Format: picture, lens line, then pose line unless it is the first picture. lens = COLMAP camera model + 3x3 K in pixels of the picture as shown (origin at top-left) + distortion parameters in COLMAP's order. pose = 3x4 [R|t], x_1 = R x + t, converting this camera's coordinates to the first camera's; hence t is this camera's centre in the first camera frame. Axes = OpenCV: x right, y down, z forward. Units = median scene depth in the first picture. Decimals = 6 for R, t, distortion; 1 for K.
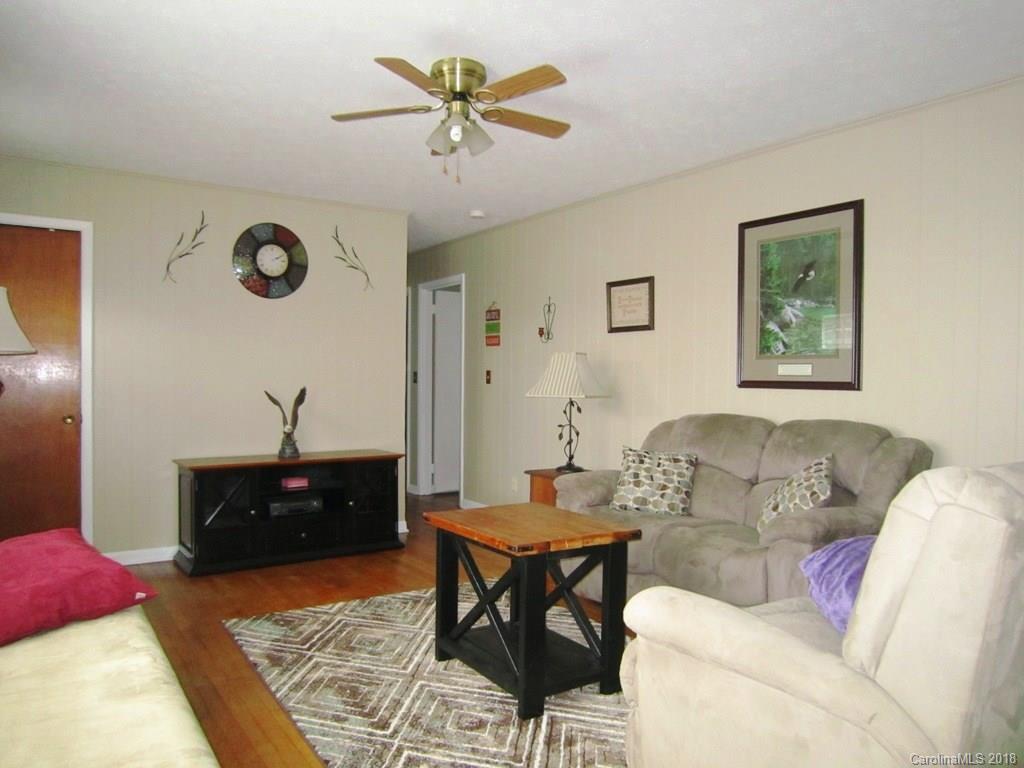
lens RADIAL K [[739.7, 0, 512.3], [0, 739.7, 381.6], [0, 0, 1]] dist [-0.038219, 0.003774]
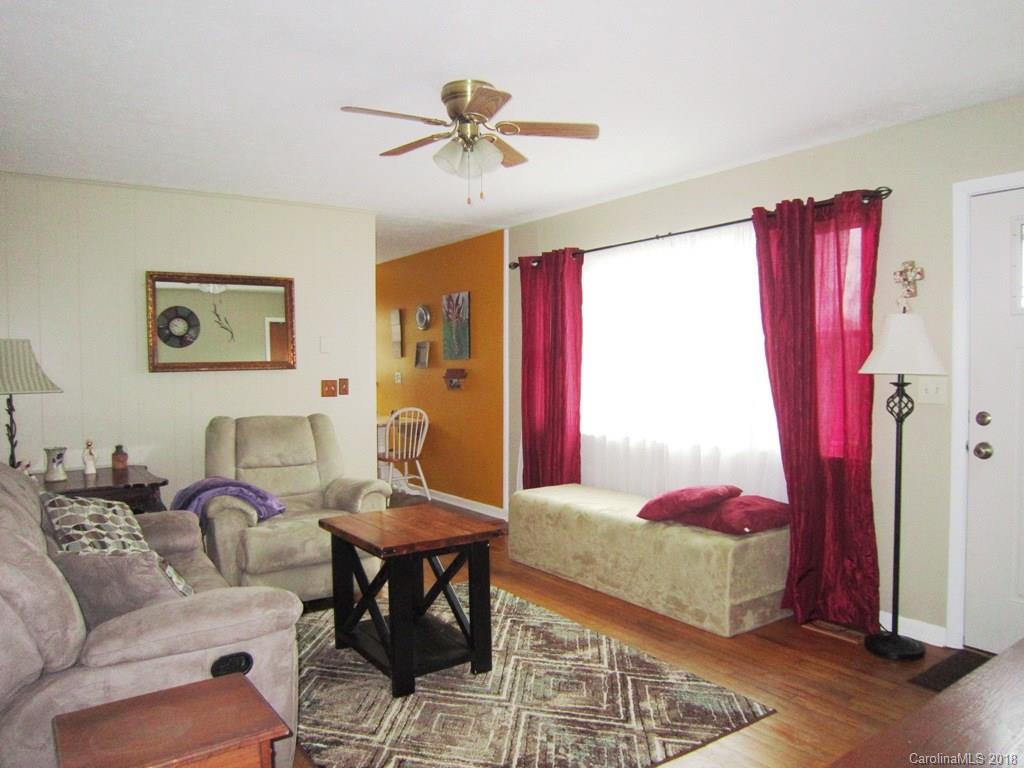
lens RADIAL K [[739.7, 0, 520.6], [0, 739.7, 382.9], [0, 0, 1]] dist [-0.038219, 0.003774]
pose [[-0.999428, 0.001731, -0.033785, -0.090461], [0.000471, 0.999306, 0.037256, -0.052544], [0.033826, 0.037219, -0.998734, 1.644439]]
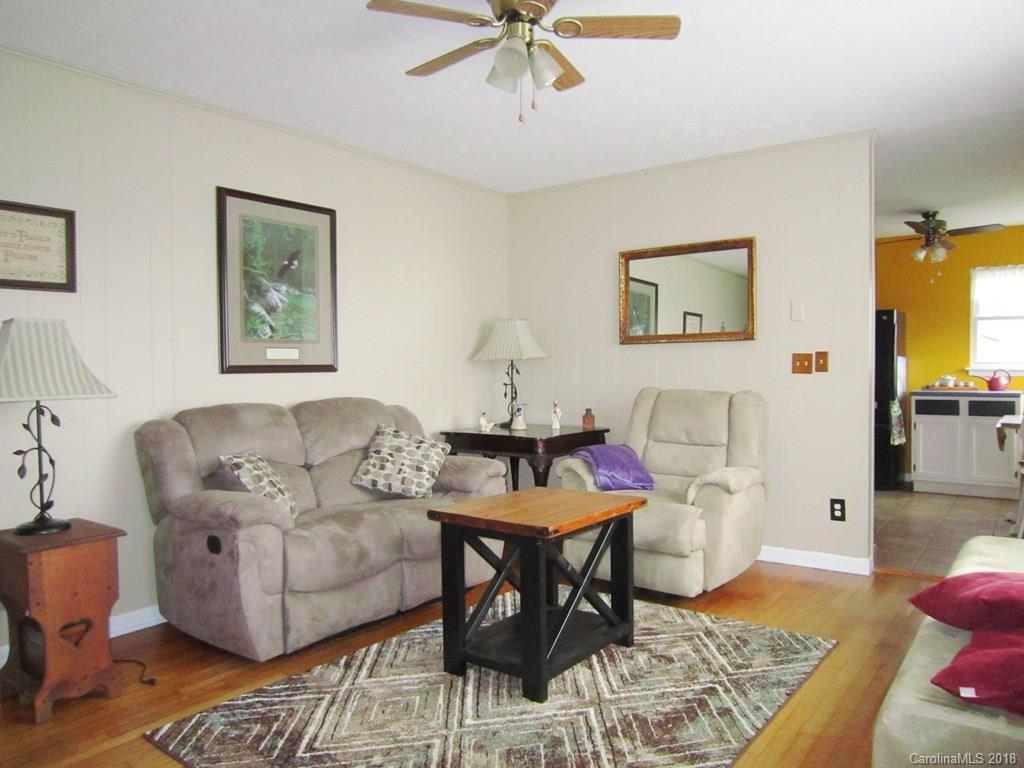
lens RADIAL K [[739.7, 0, 515.1], [0, 739.7, 384.5], [0, 0, 1]] dist [-0.038219, 0.003774]
pose [[-0.329099, -0.031675, 0.943764, -0.699300], [0.013832, 0.999168, 0.038358, -0.008554], [-0.944194, 0.025678, -0.328387, 1.049682]]
